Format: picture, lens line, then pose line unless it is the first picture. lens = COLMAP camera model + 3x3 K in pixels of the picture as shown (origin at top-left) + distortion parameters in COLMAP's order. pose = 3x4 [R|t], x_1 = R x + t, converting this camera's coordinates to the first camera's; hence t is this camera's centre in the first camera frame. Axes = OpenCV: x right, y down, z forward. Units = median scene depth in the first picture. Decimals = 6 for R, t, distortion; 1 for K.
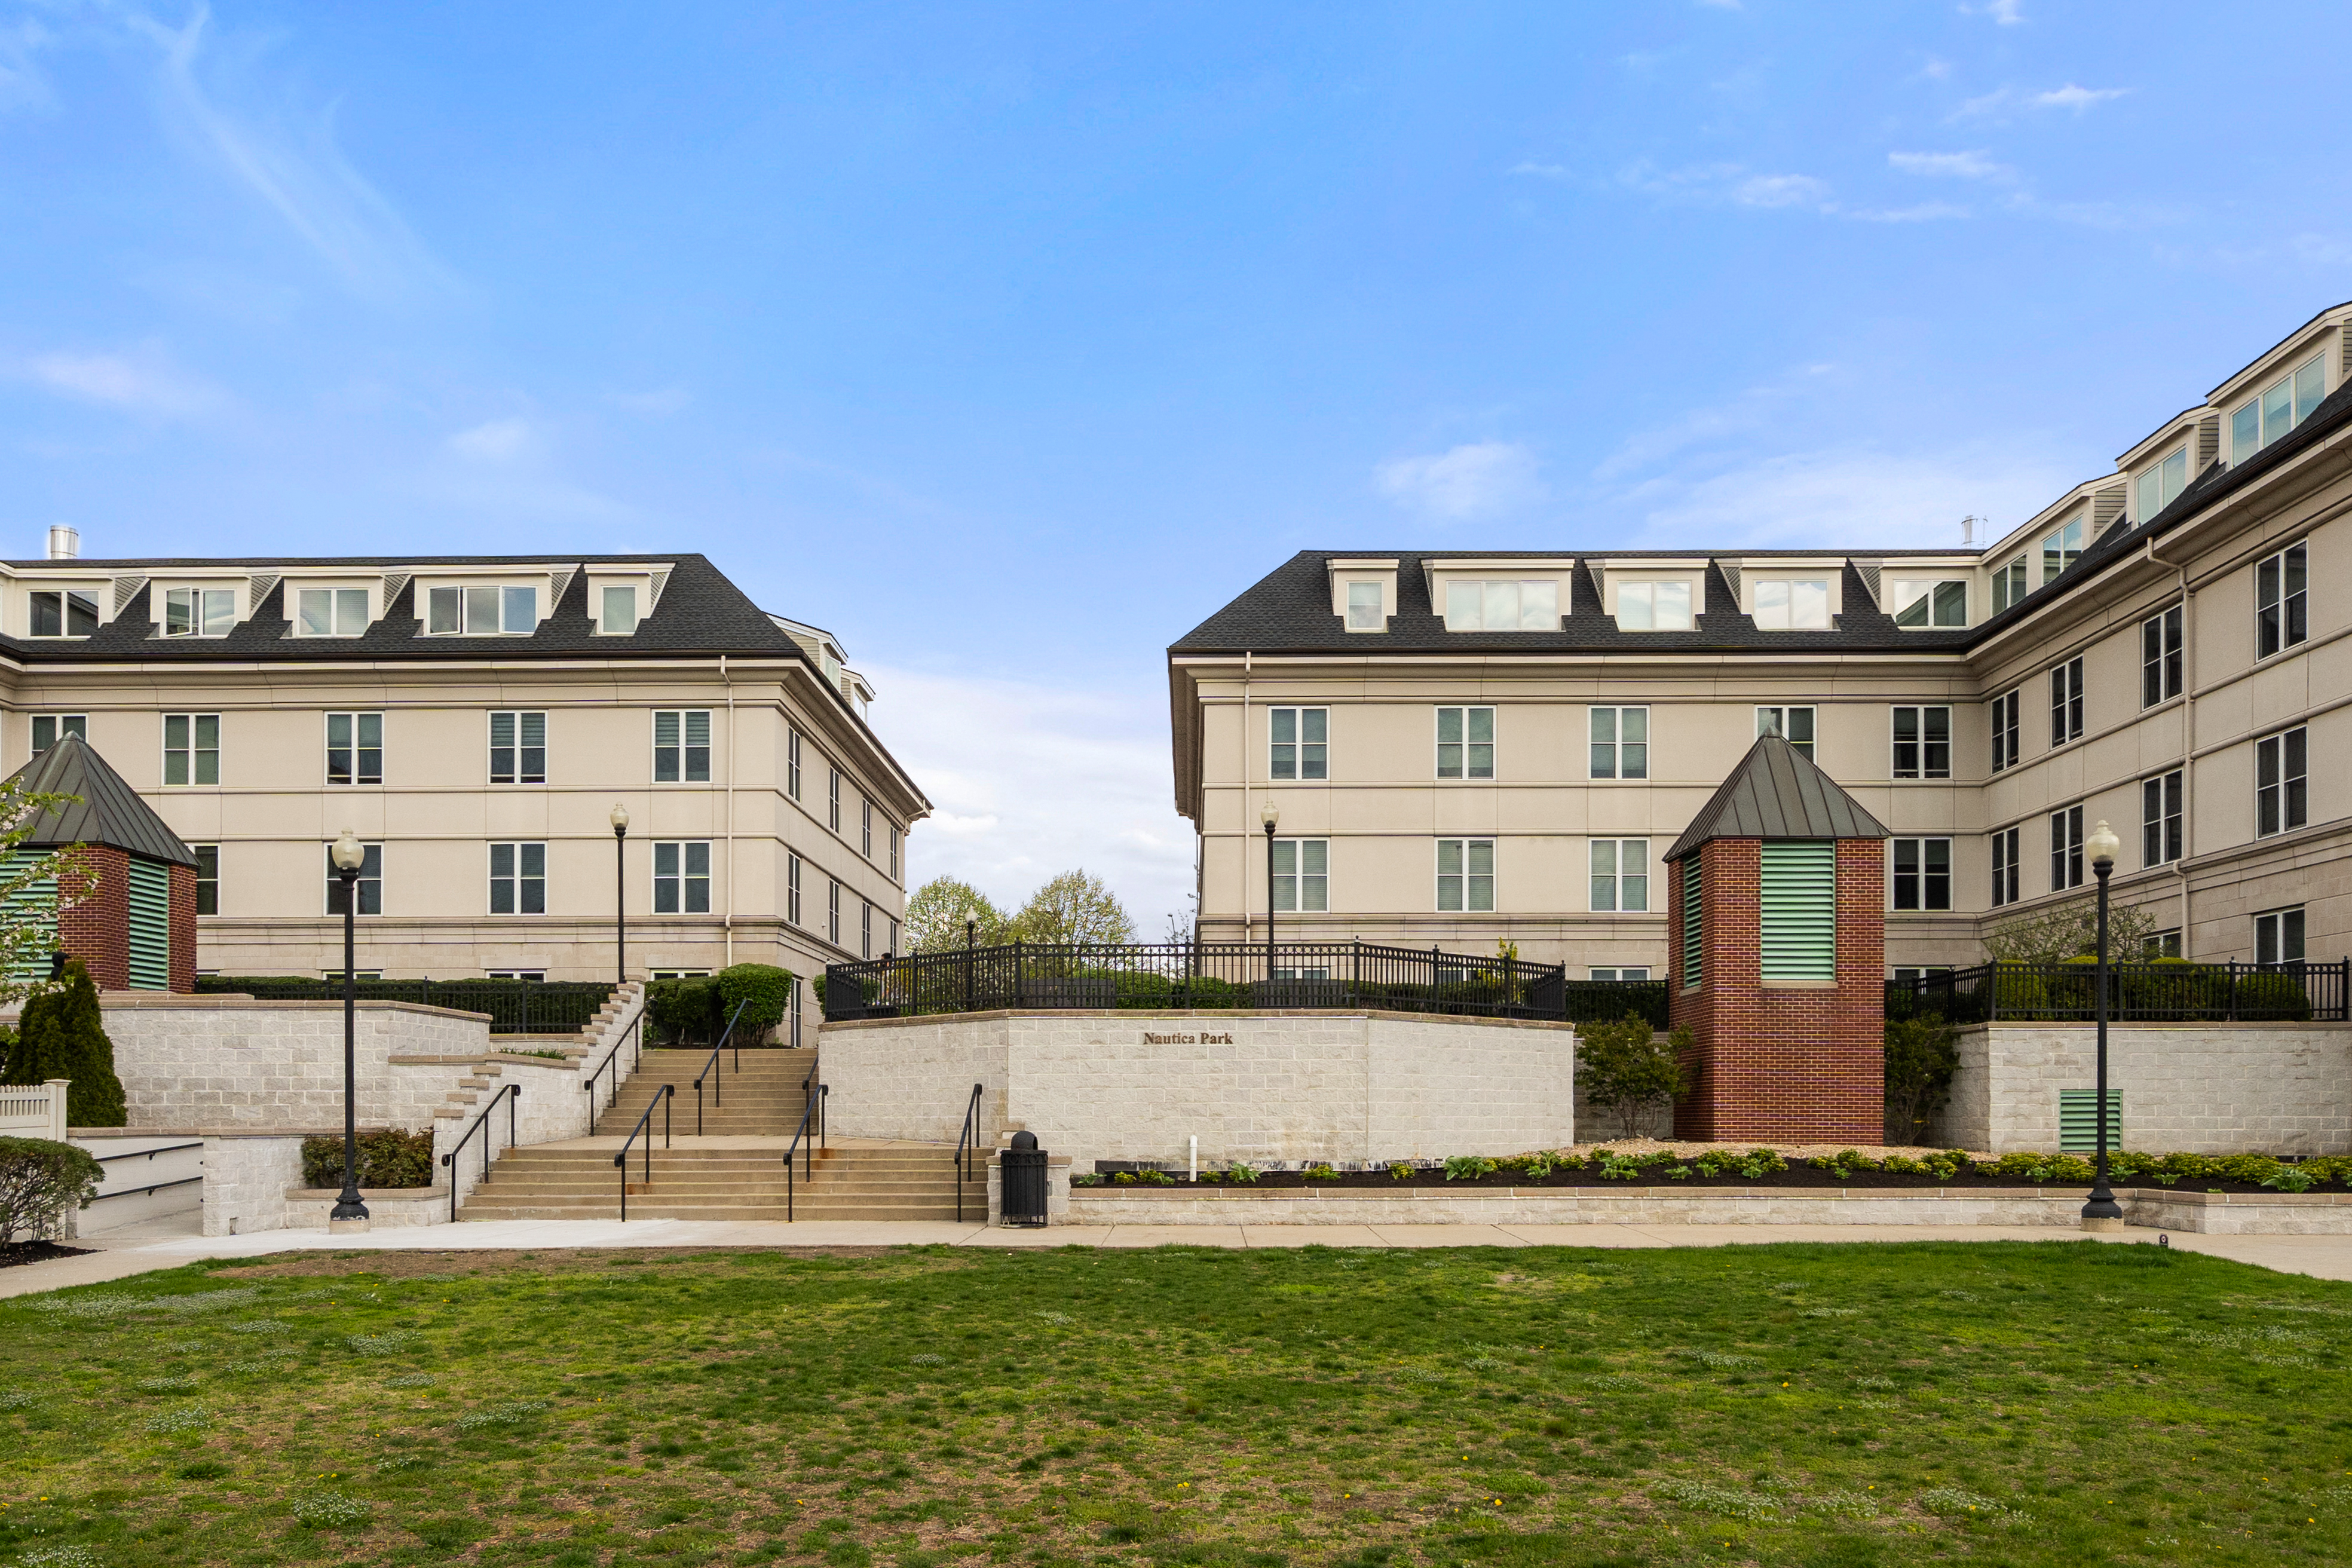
lens RADIAL K [[1695.3, 0, 1176.2], [0, 1695.3, 1099.9], [0, 0, 1]] dist [-0.023469, 0.004194]
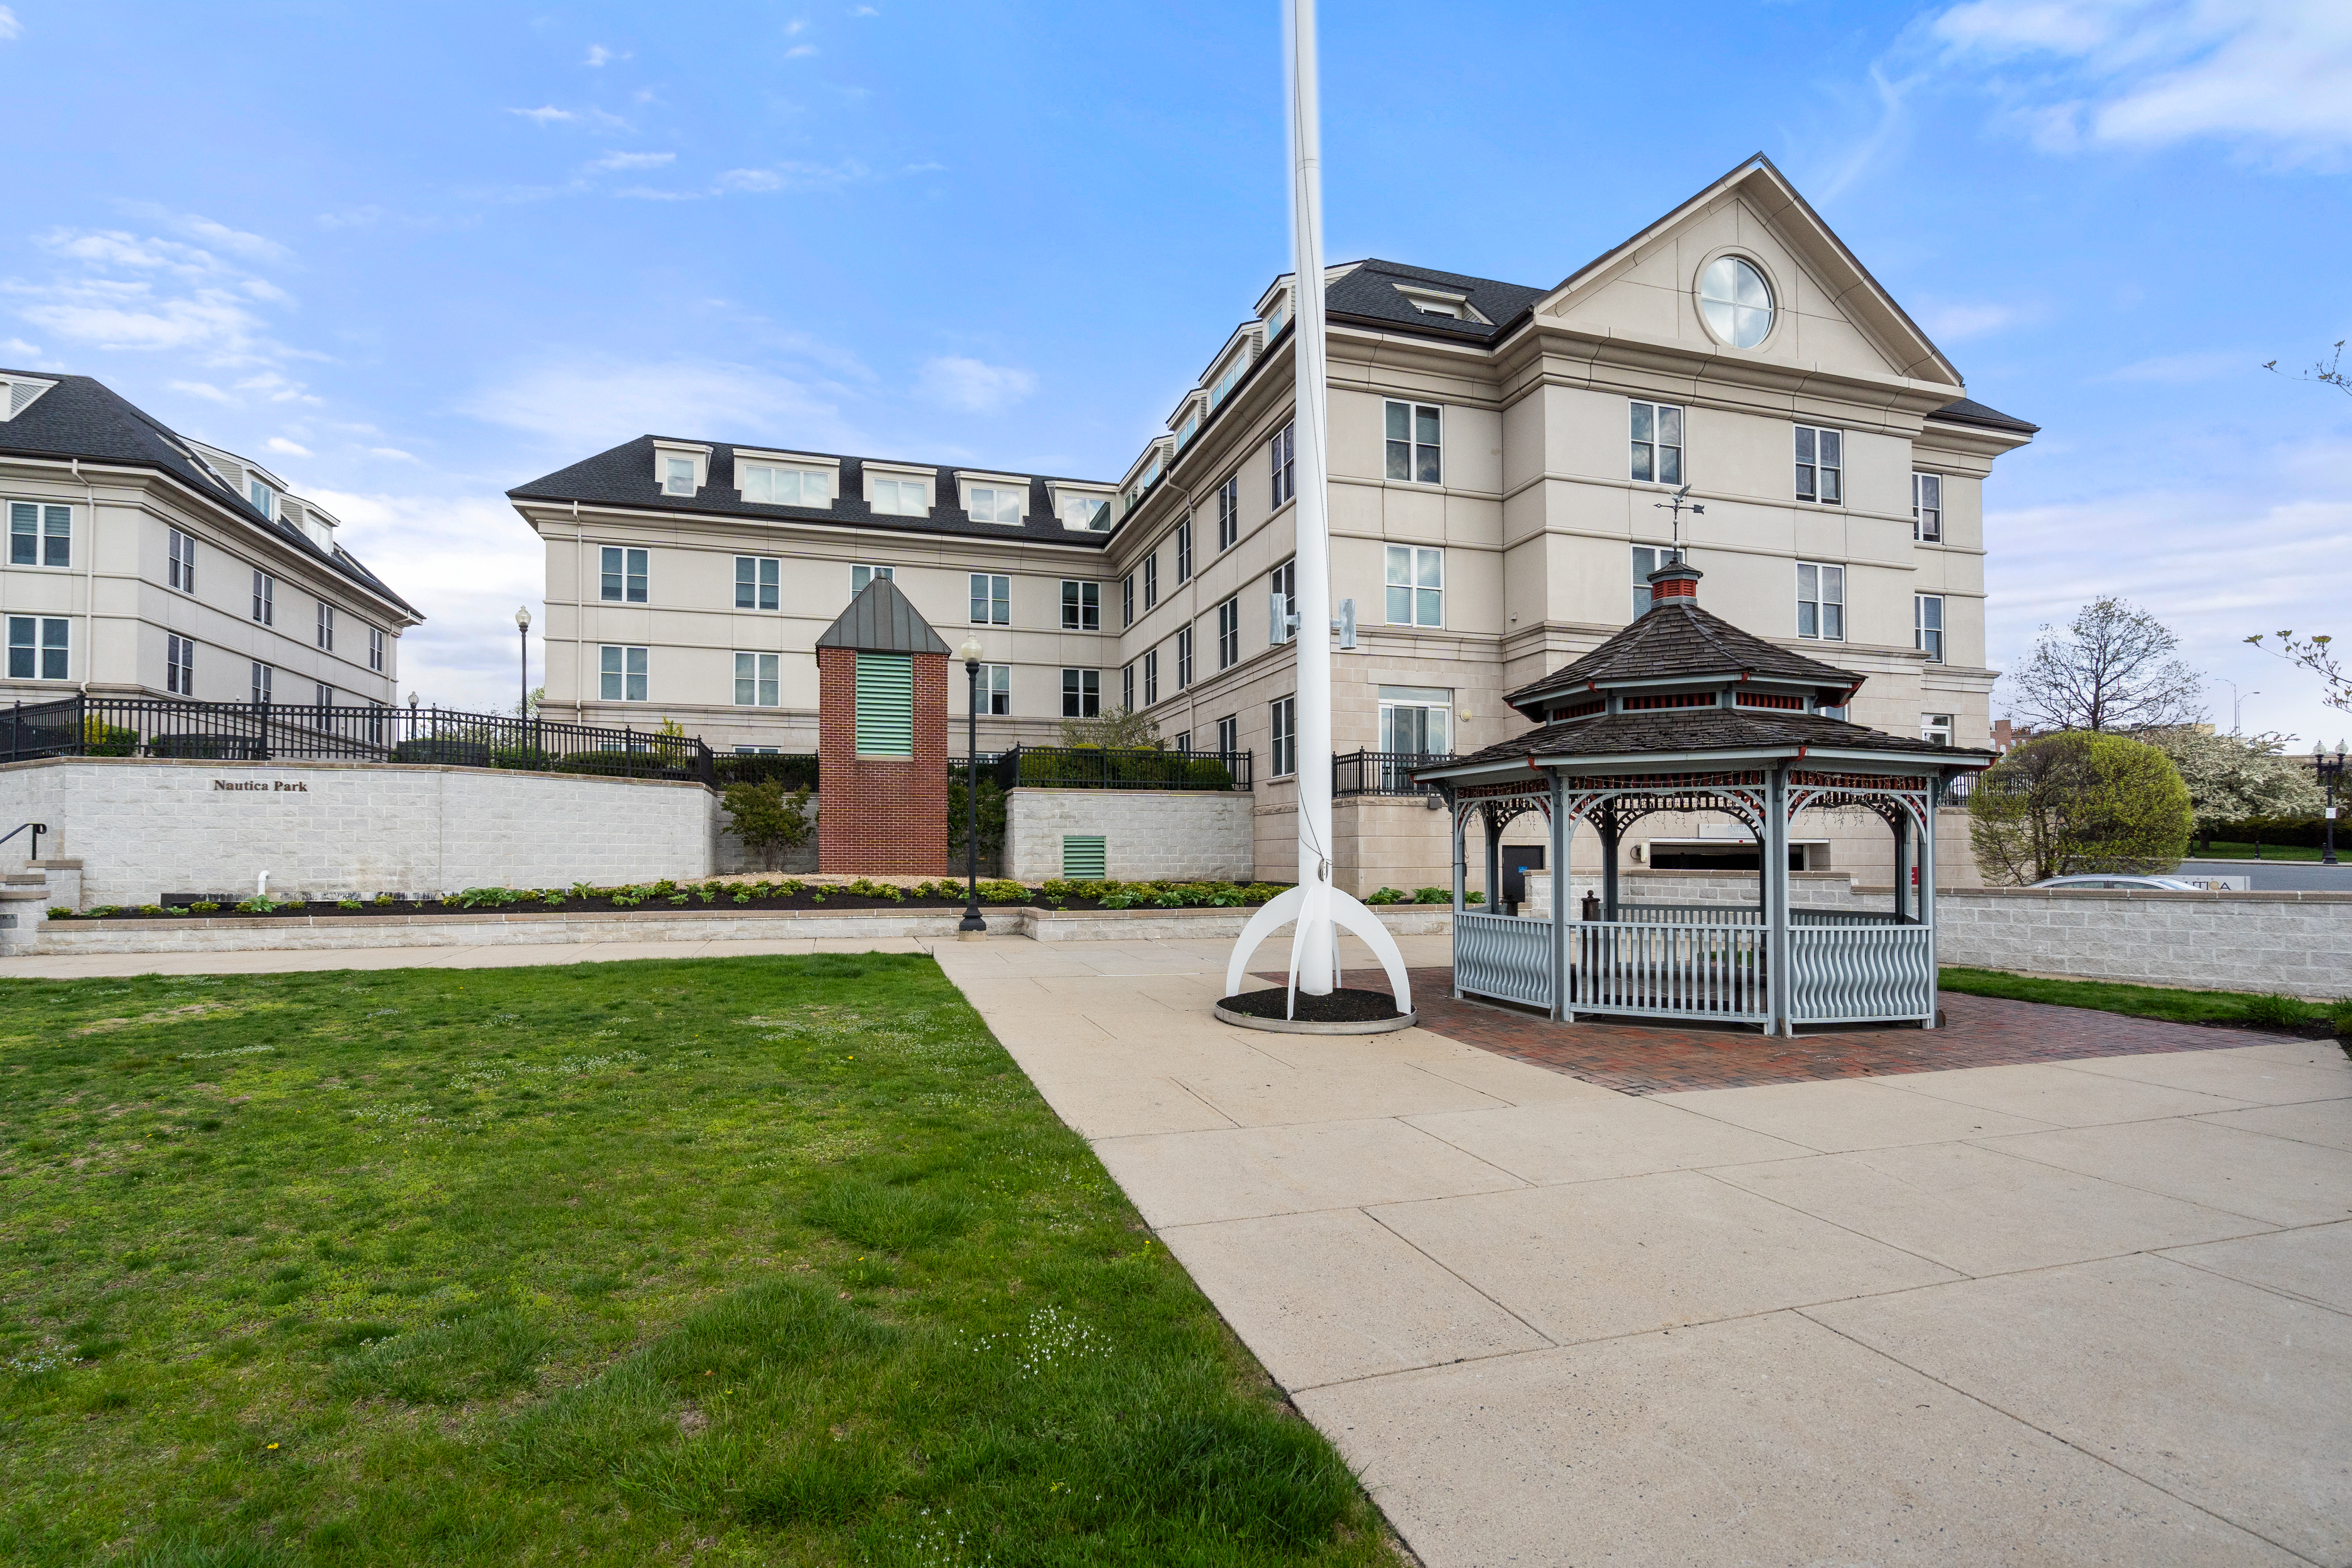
lens RADIAL K [[1090.3, 0, 1162.9], [0, 1090.3, 787.1], [0, 0, 1]] dist [-0.003984, -0.000117]
pose [[0.950313, 0.019425, 0.310688, 0.309738], [-0.002304, 0.998463, -0.055379, 0.003327], [-0.311286, 0.051911, 0.948897, 0.097960]]
